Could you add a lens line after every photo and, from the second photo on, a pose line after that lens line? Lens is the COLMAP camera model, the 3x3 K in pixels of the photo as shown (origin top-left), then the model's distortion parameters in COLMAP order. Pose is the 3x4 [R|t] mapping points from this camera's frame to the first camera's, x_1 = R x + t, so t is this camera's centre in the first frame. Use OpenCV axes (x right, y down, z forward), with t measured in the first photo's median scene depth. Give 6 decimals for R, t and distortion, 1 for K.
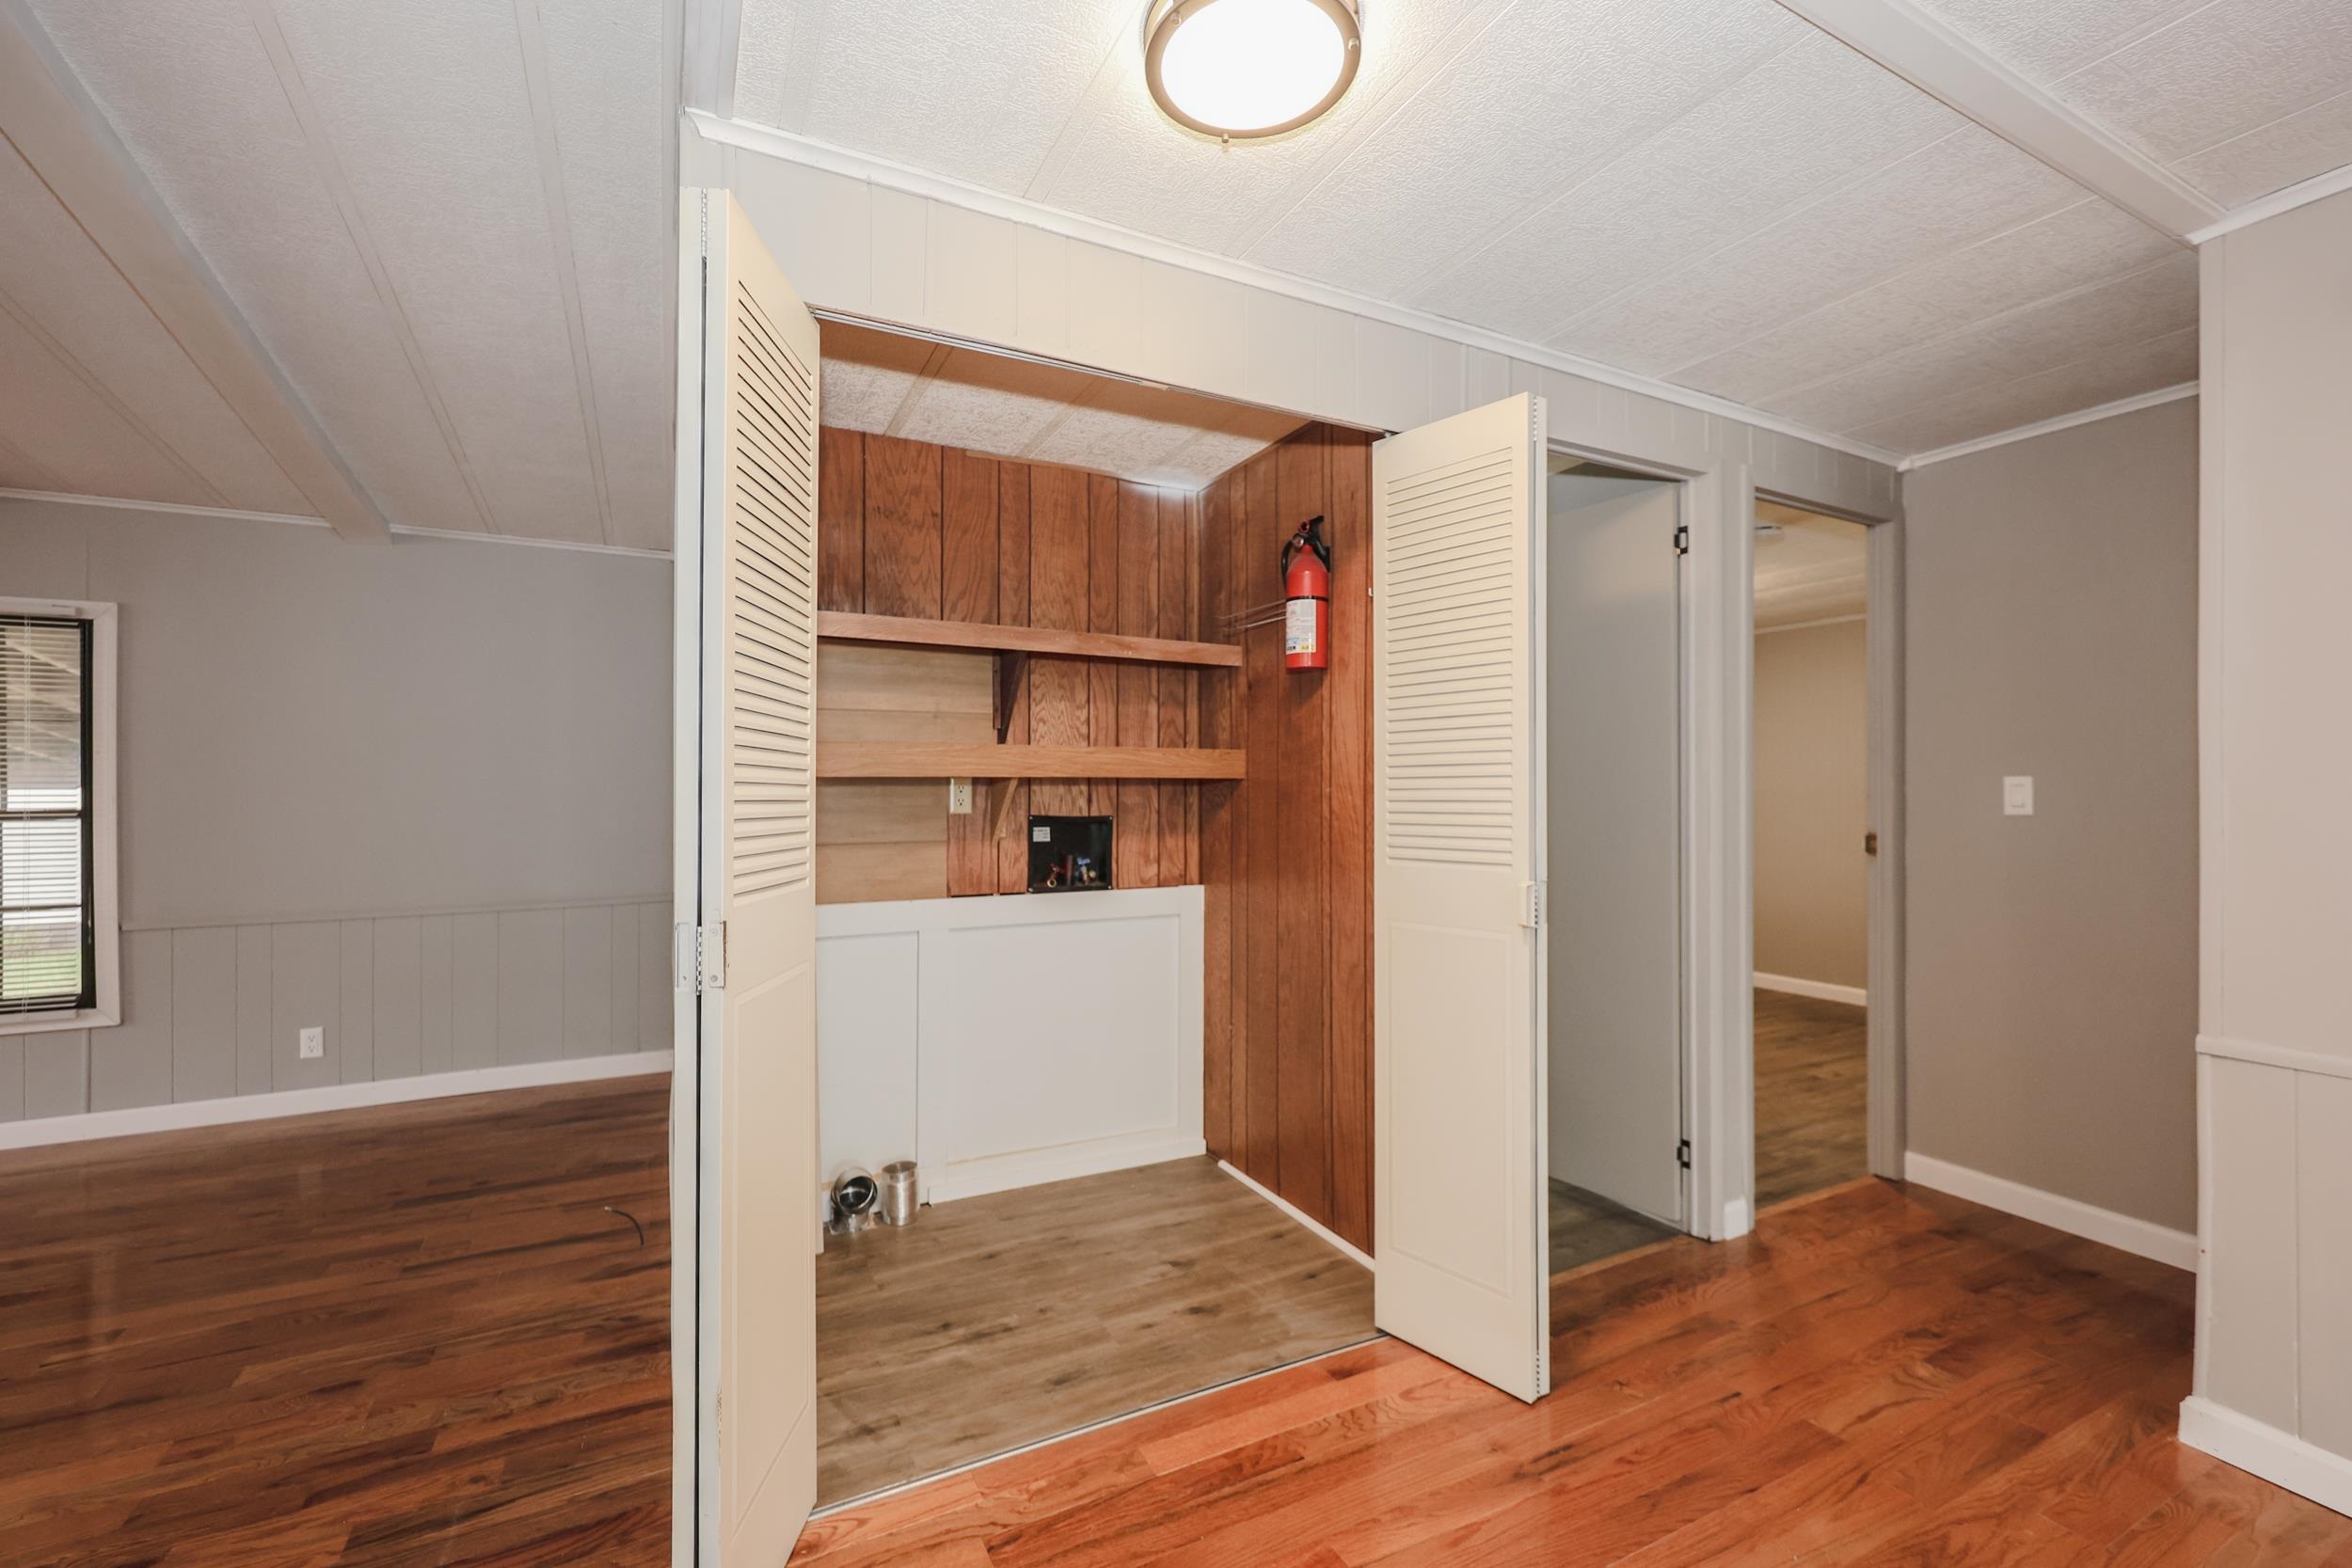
lens RADIAL K [[978.6, 0, 1190.4], [0, 978.6, 779.4], [0, 0, 1]] dist [0.000670, 0.000126]
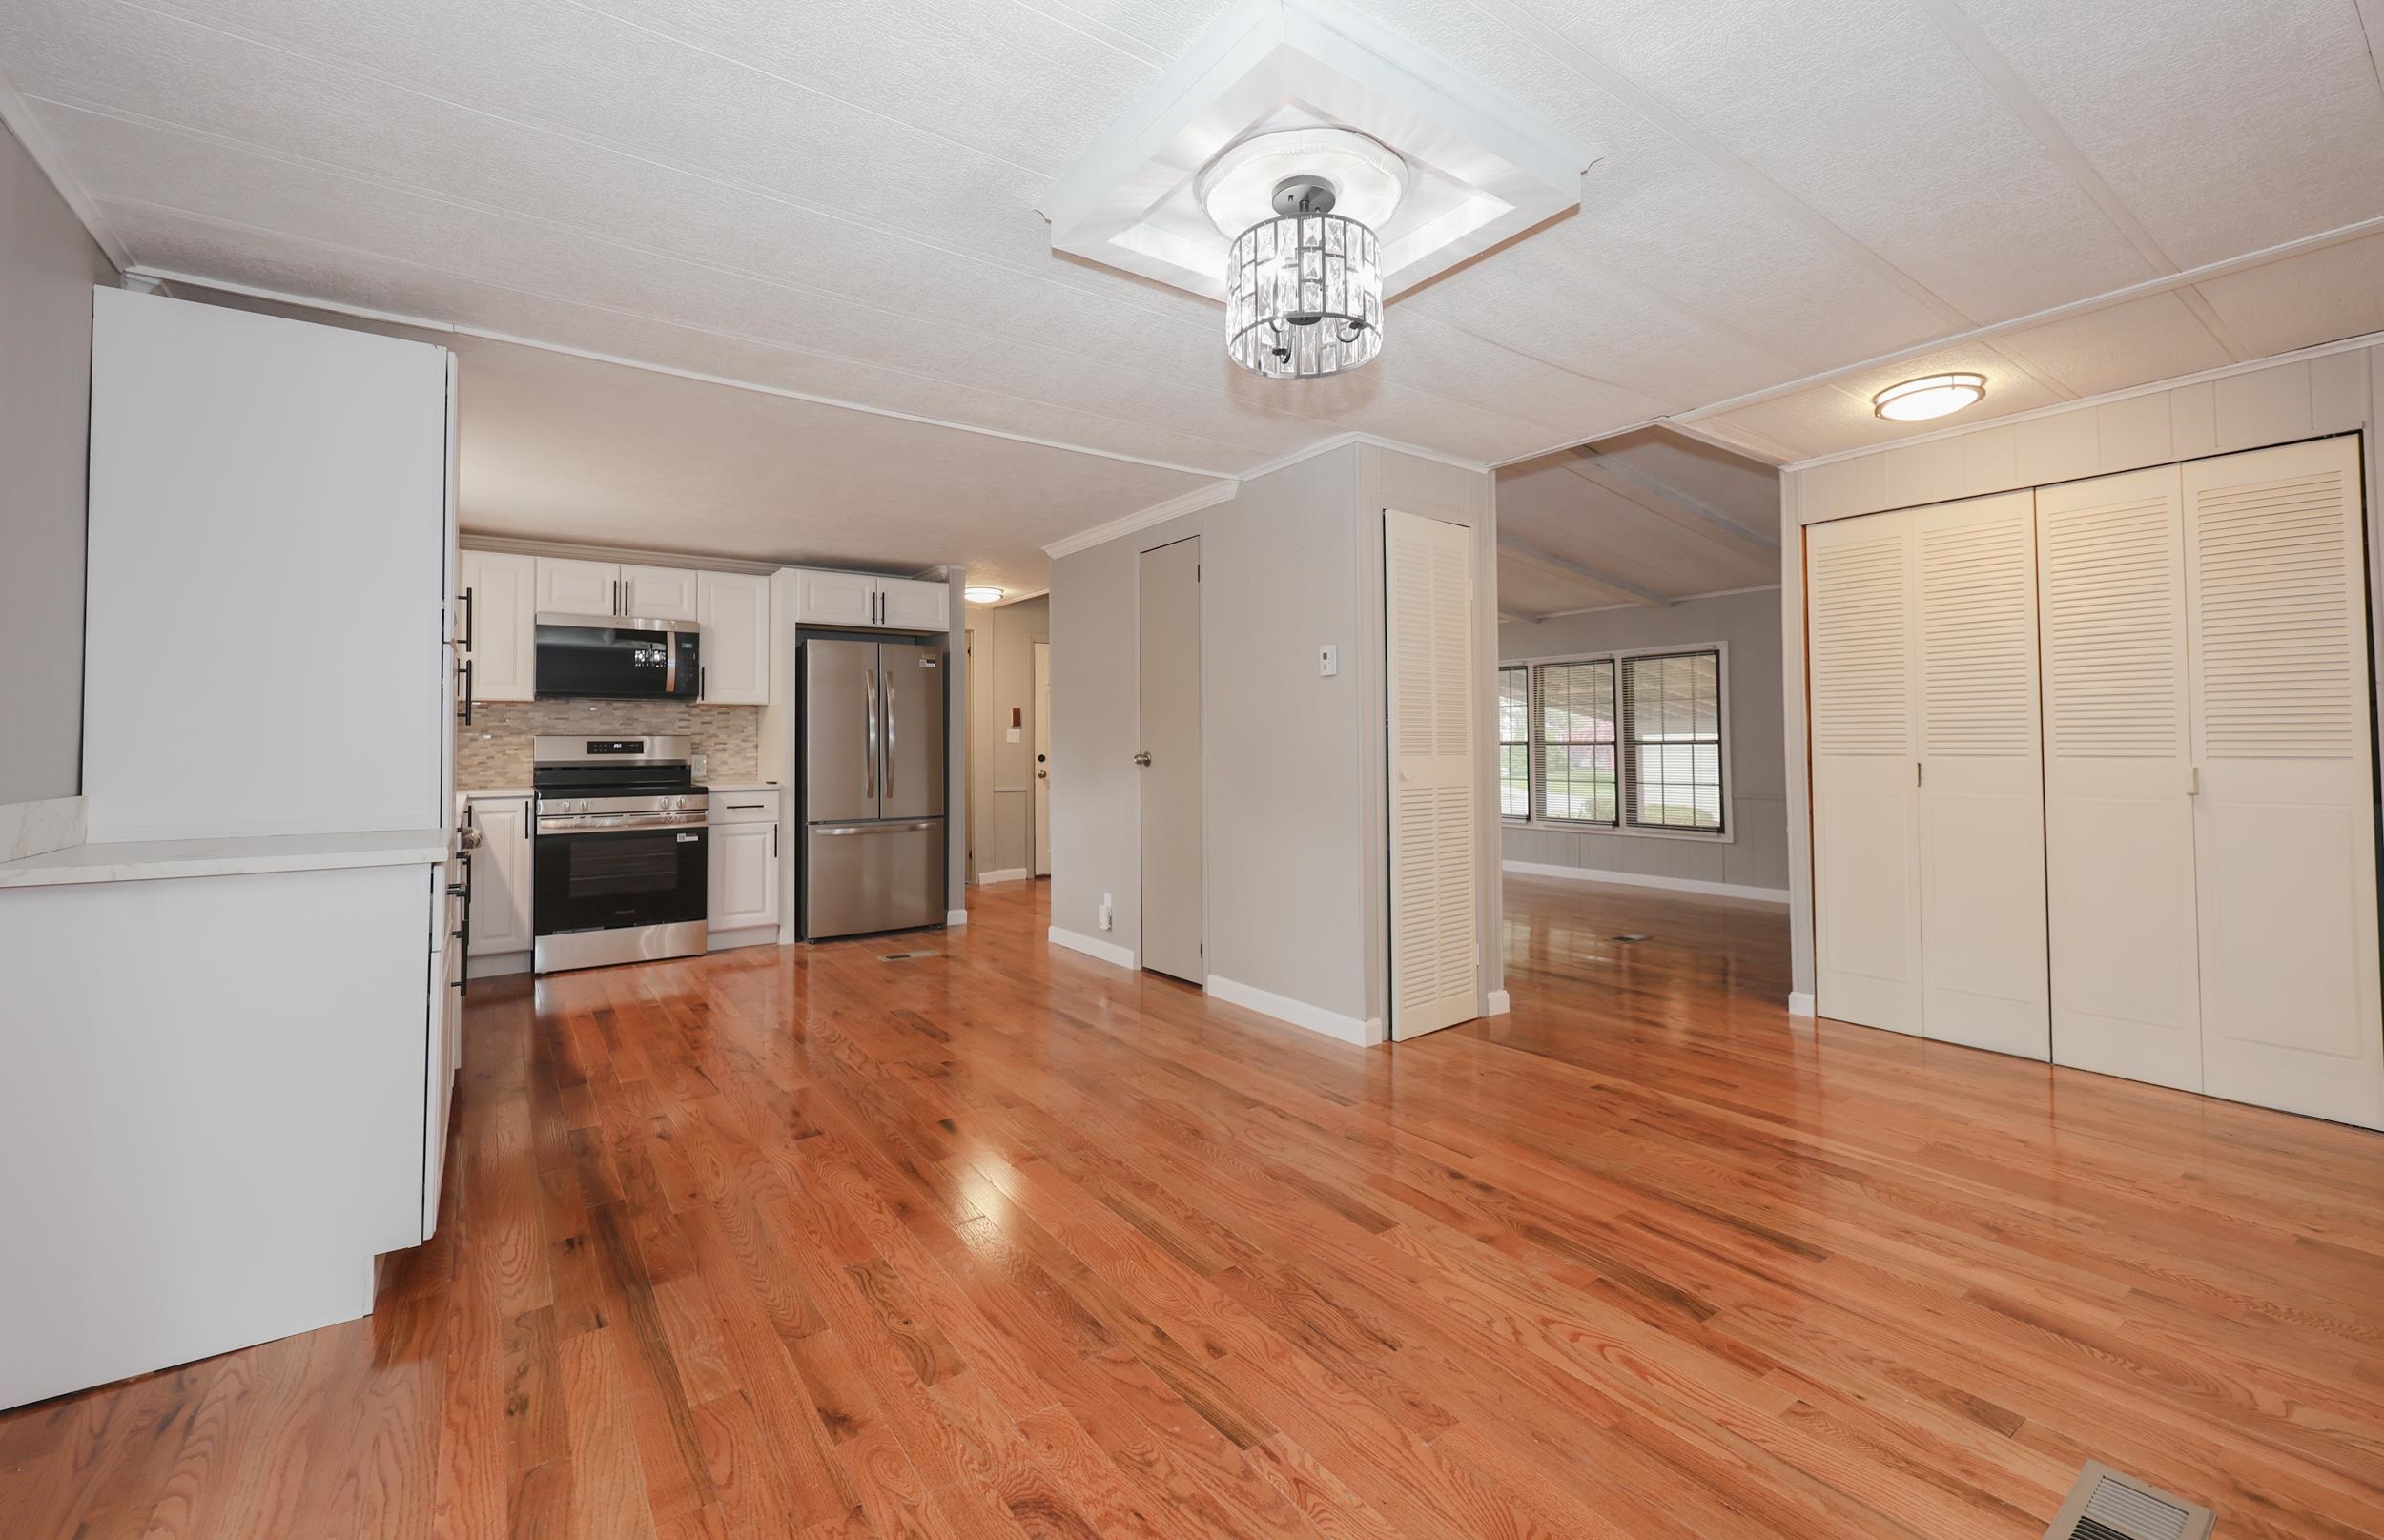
lens RADIAL K [[998.9, 0, 1211.9], [0, 998.9, 712.2], [0, 0, 1]] dist [0.001604, 0.000108]
pose [[0.158438, -0.028251, -0.986965, 0.998084], [0.010412, 0.999583, -0.026941, 0.022127], [0.987314, -0.006008, 0.158666, -0.509316]]
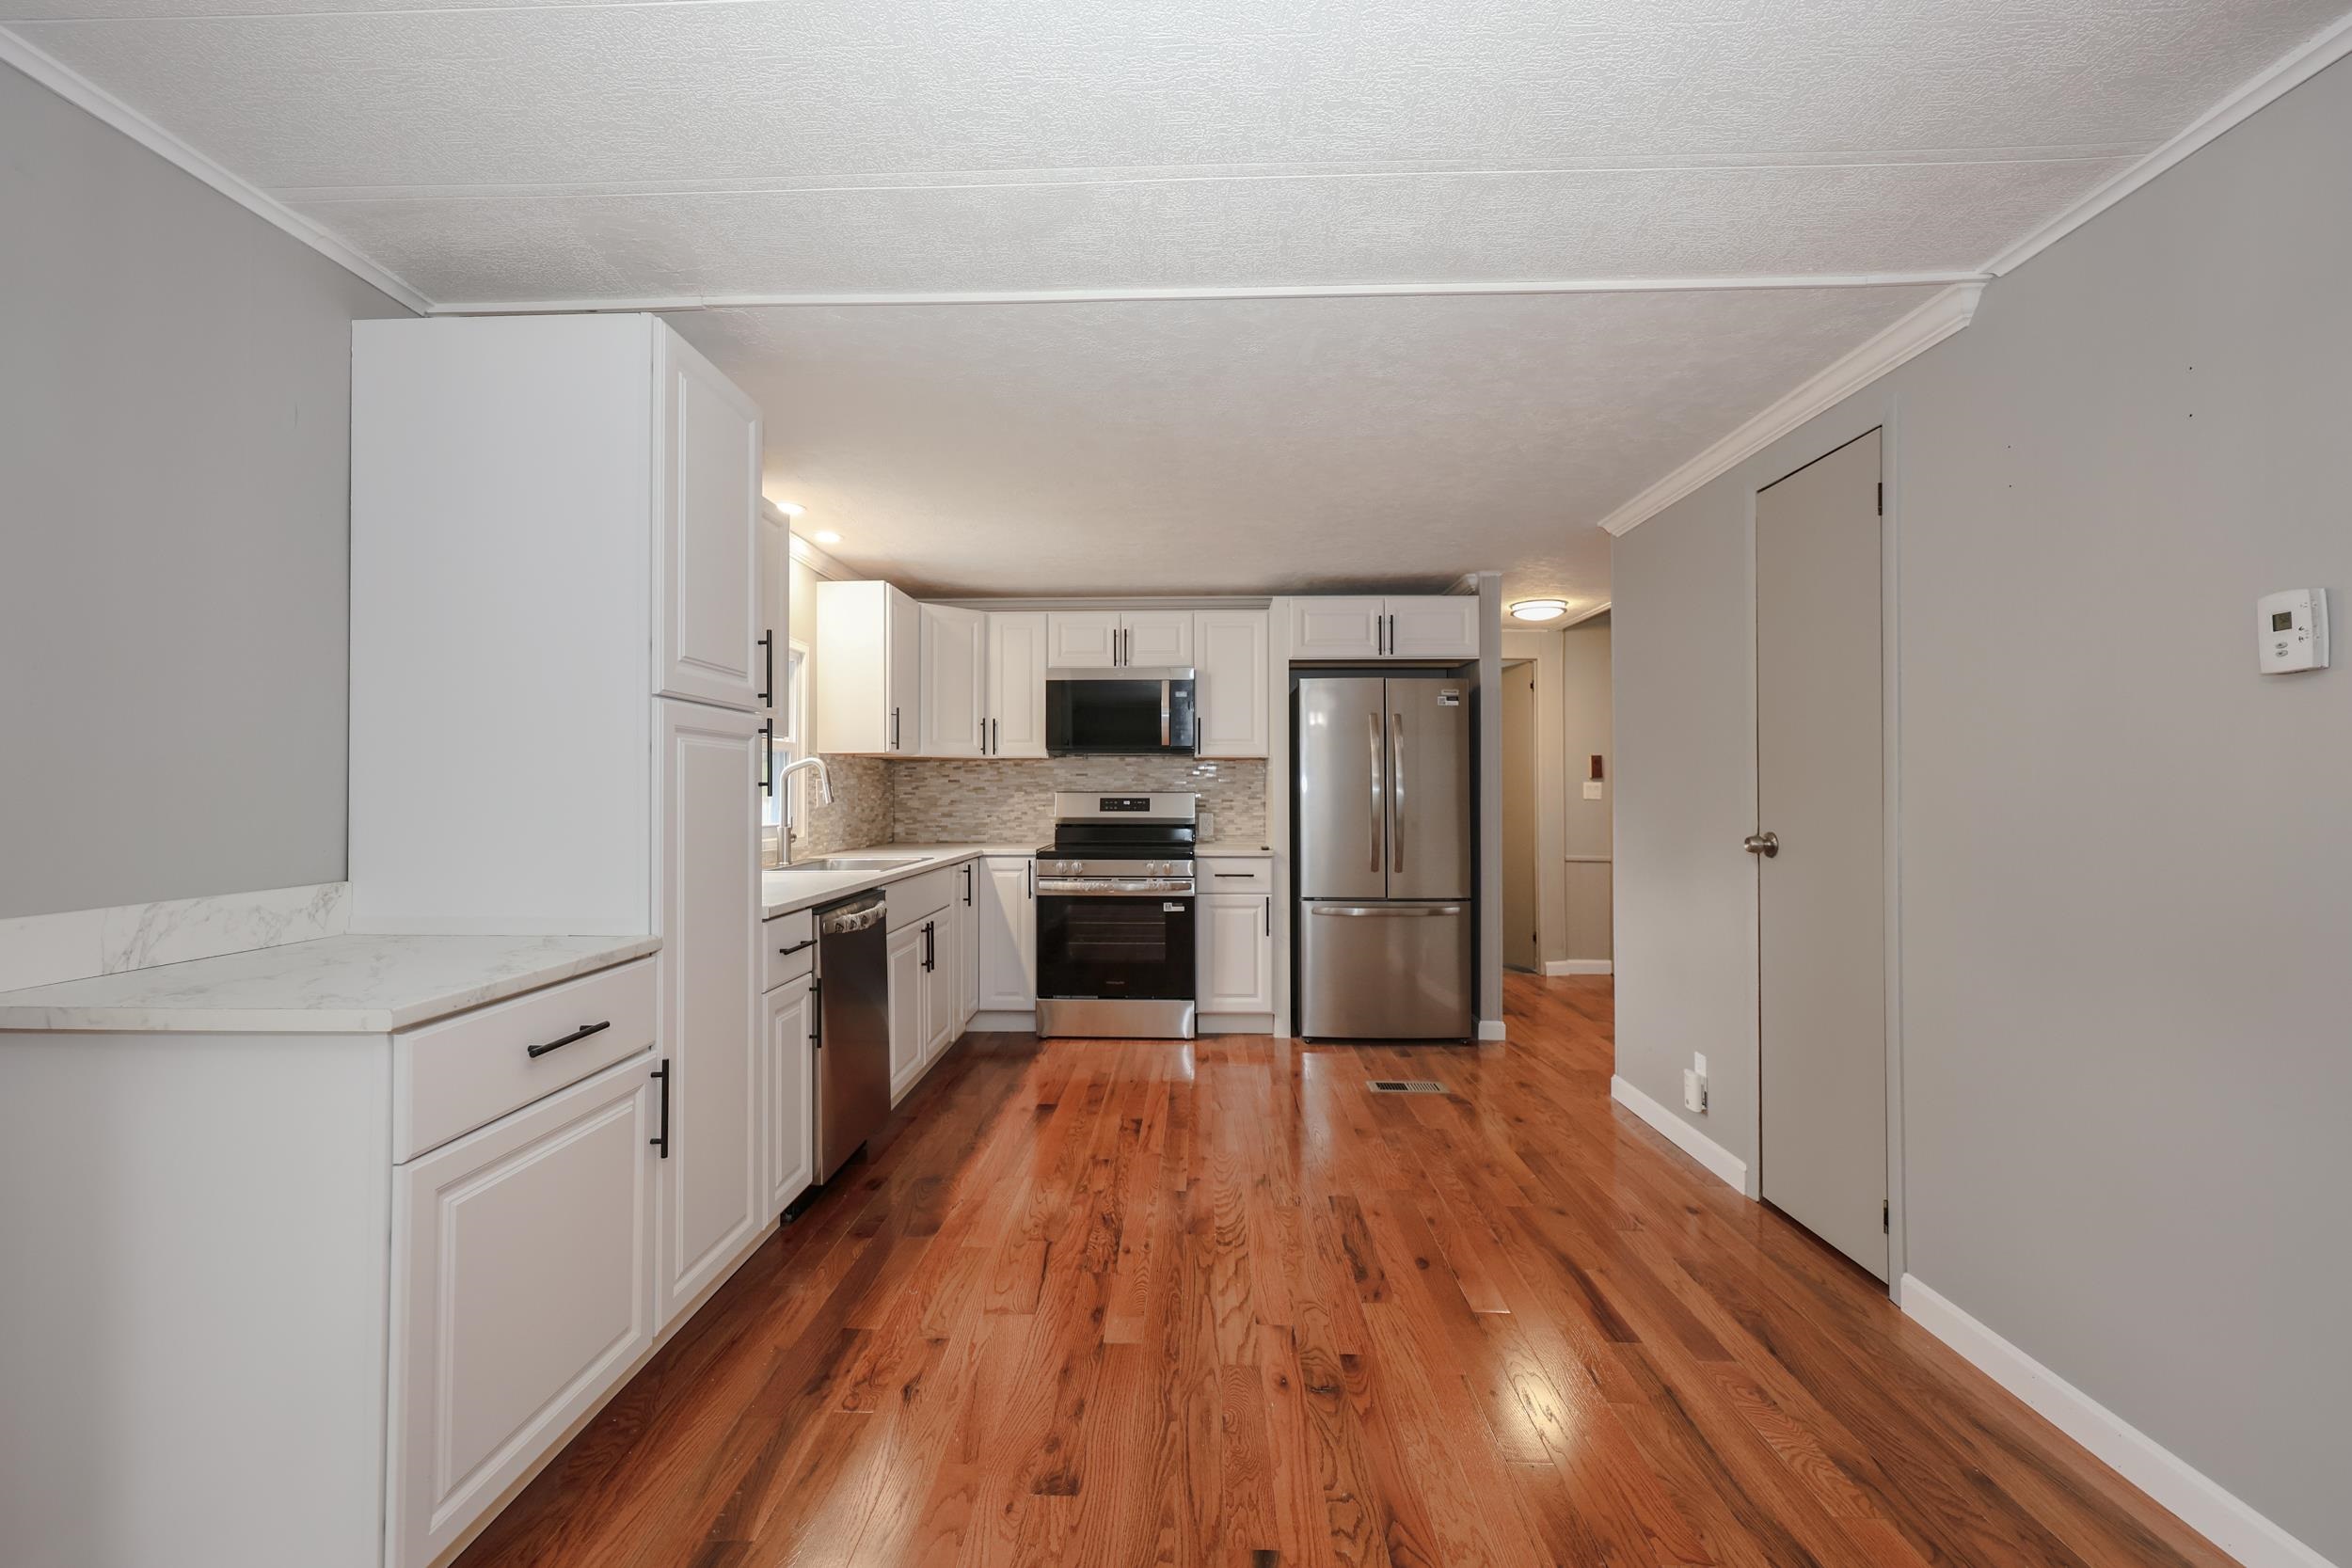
lens RADIAL K [[961.2, 0, 1162.1], [0, 961.2, 780.4], [0, 0, 1]] dist [0.001994, 0.000152]
pose [[-0.484140, -0.004041, -0.874981, 0.432298], [0.005591, 0.999955, -0.007712, -0.004761], [0.874973, -0.008626, -0.484096, -0.415637]]
